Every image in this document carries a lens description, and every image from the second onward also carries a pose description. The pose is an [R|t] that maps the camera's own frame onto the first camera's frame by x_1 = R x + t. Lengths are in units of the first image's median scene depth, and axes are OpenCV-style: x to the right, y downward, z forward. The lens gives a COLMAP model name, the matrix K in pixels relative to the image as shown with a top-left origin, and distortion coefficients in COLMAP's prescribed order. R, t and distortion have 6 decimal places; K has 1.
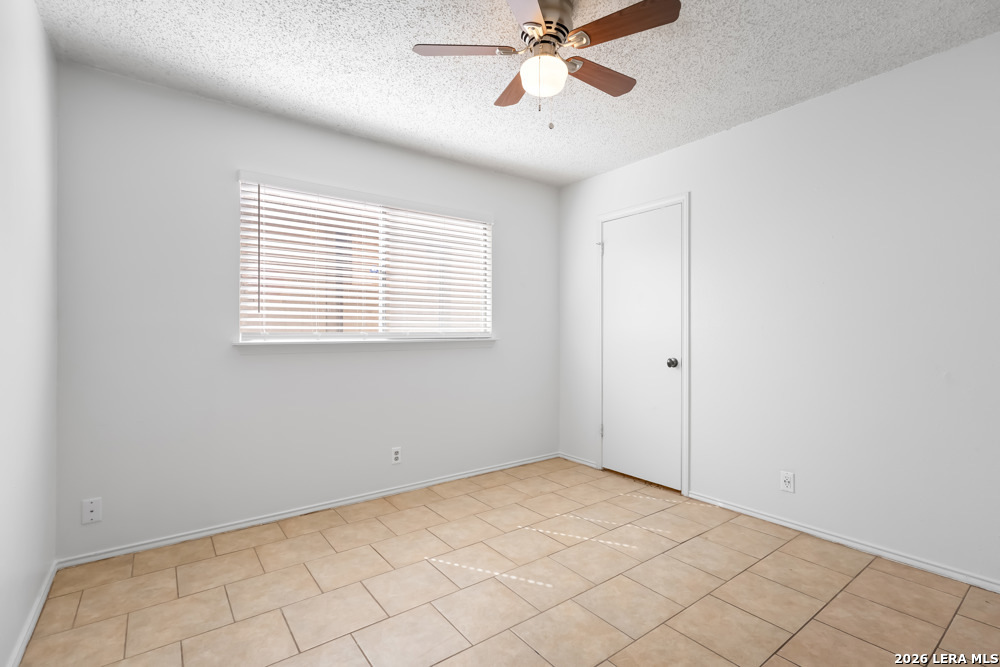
lens RADIAL K [[459.0, 0, 496.4], [0, 459.0, 330.7], [0, 0, 1]] dist [-0.002952, 0.000673]
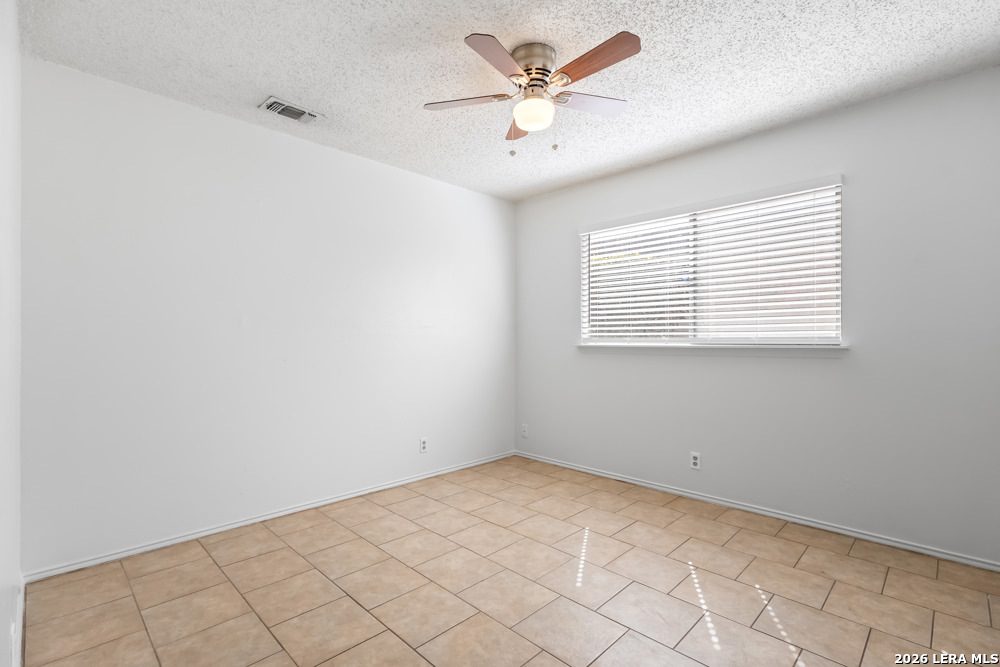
lens RADIAL K [[459.0, 0, 495.7], [0, 459.0, 337.6], [0, 0, 1]] dist [-0.002952, 0.000673]
pose [[0.142893, 0.000776, -0.989738, 0.846032], [0.007699, 0.999969, 0.001895, -0.002139], [0.989708, -0.007891, 0.142883, 0.512846]]
